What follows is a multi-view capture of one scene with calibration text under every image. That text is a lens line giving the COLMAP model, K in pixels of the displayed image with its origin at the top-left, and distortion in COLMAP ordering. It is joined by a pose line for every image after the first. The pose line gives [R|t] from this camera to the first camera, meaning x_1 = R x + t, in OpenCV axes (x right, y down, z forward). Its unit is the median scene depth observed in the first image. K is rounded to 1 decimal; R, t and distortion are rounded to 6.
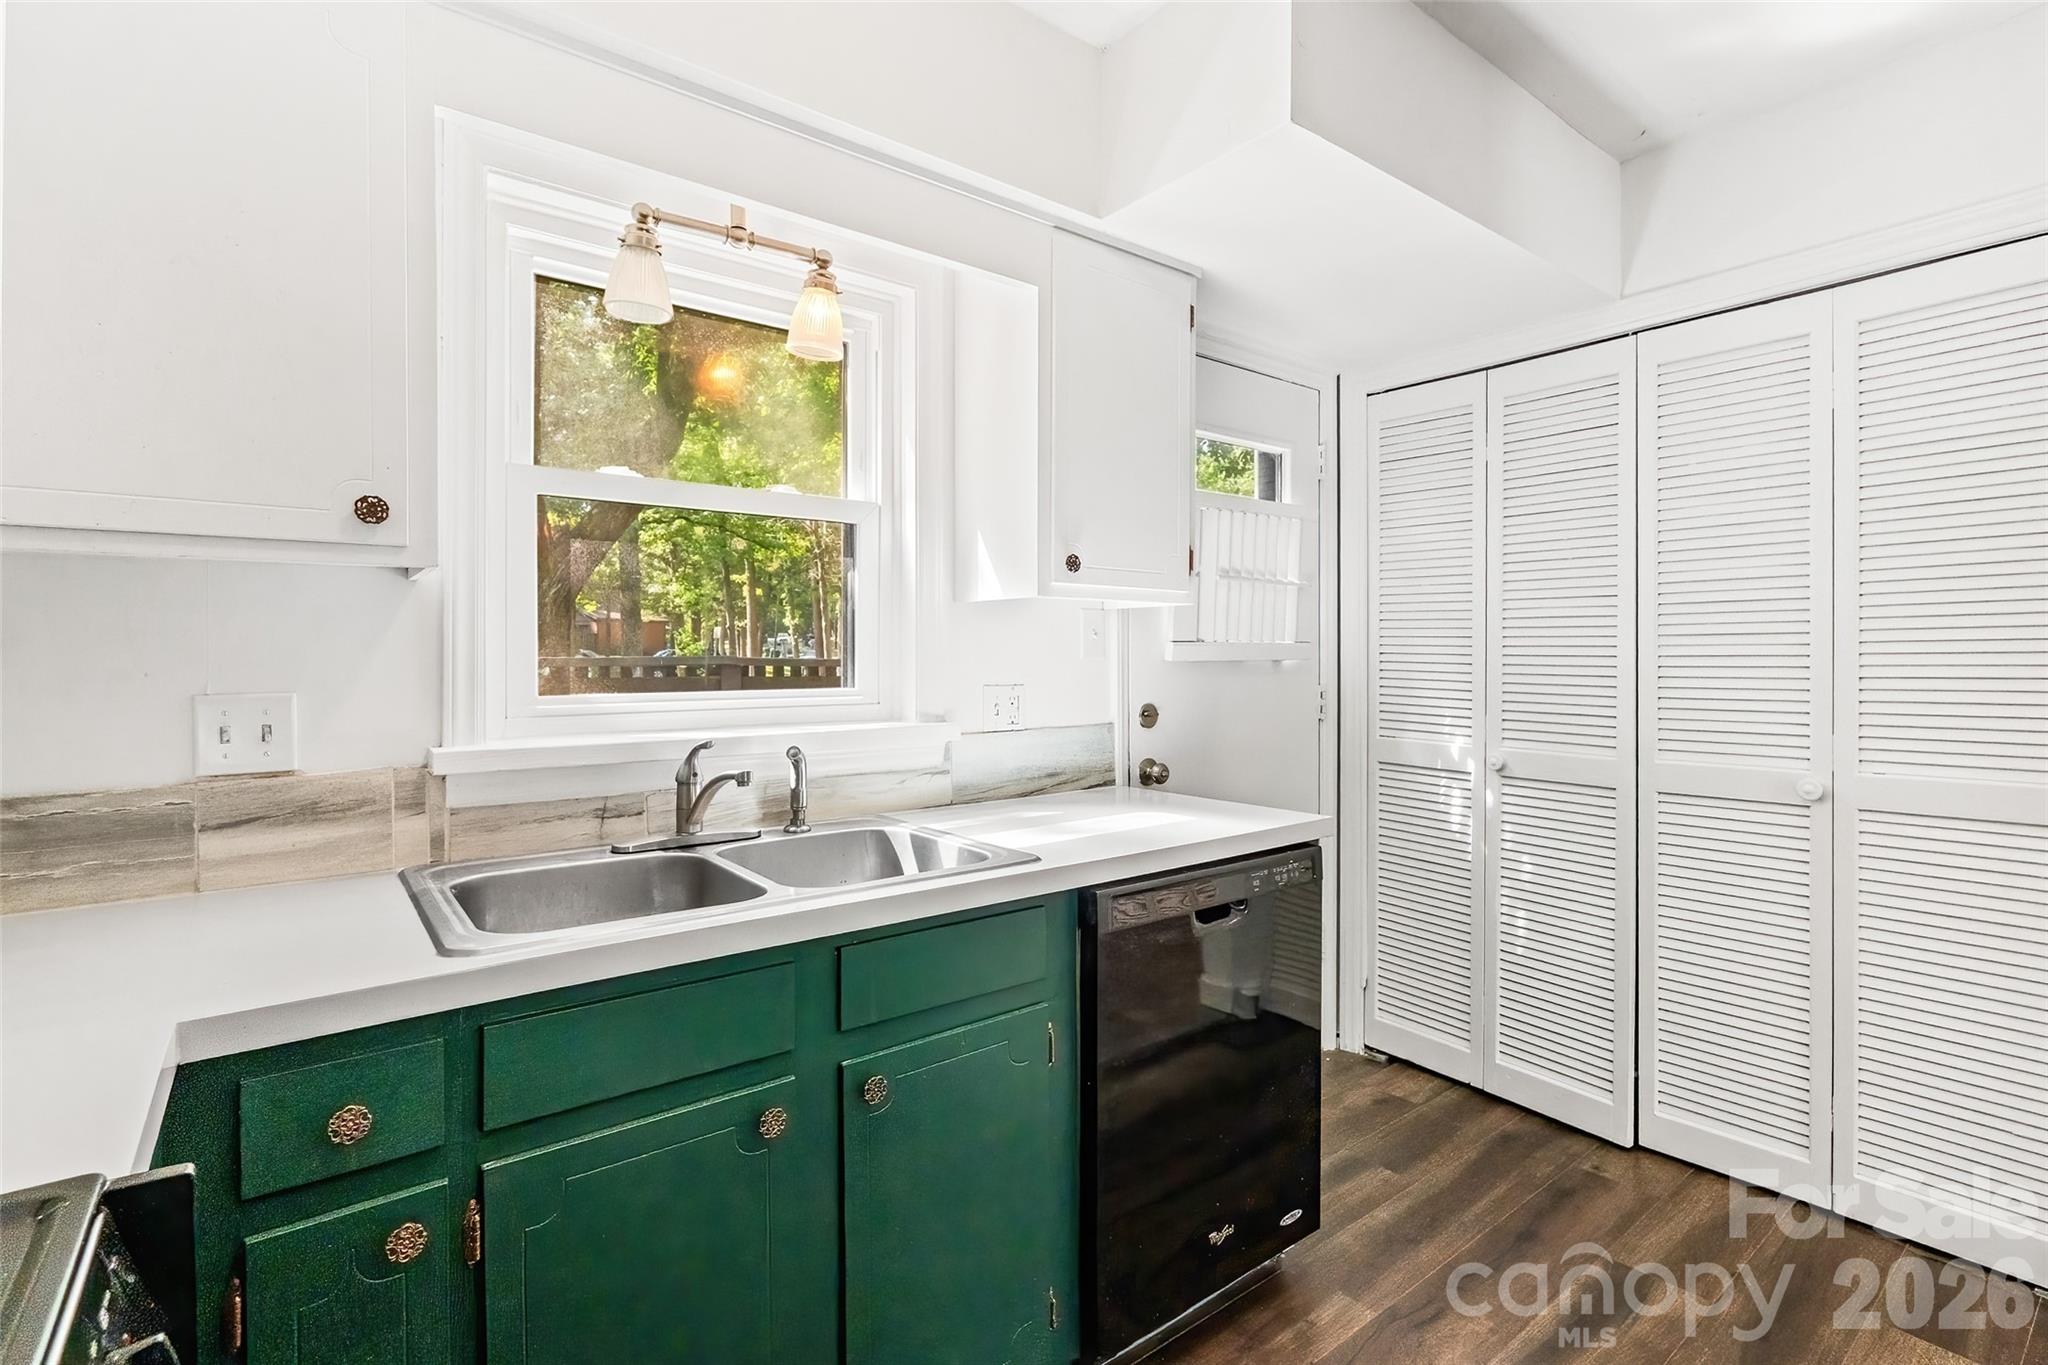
lens RADIAL K [[957.8, 0, 1031.7], [0, 957.8, 665.1], [0, 0, 1]] dist [-0.010278, 0.000768]
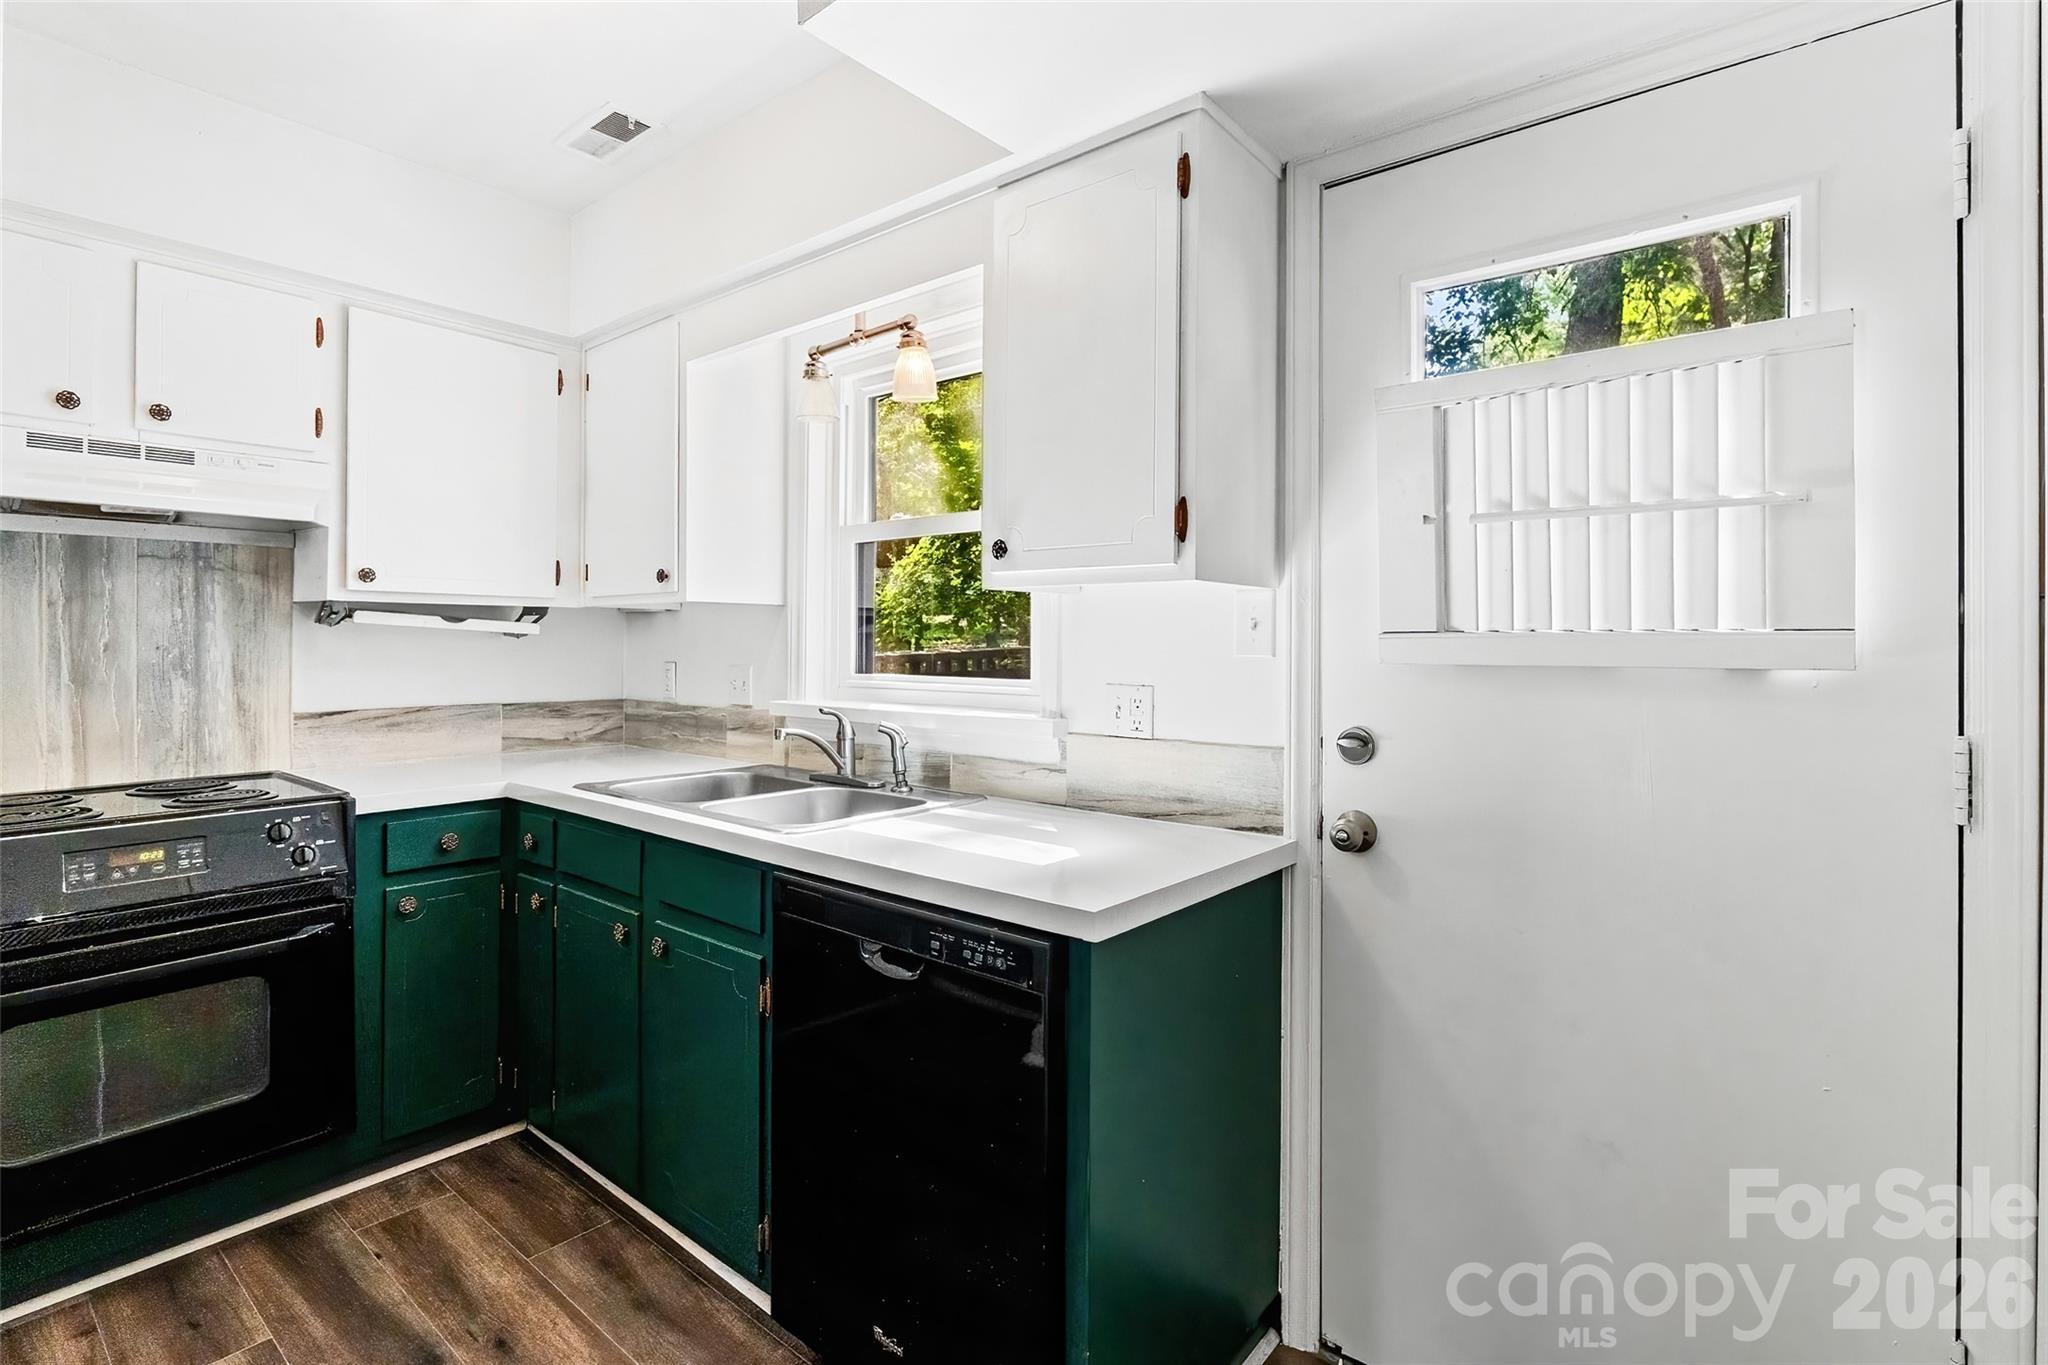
lens RADIAL K [[957.8, 0, 1044.9], [0, 957.8, 647.0], [0, 0, 1]] dist [-0.010278, 0.000768]
pose [[0.233344, 0.006221, -0.972374, 1.011386], [-0.016429, 0.999862, 0.002454, -0.019144], [0.972255, 0.015403, 0.233414, 0.899984]]
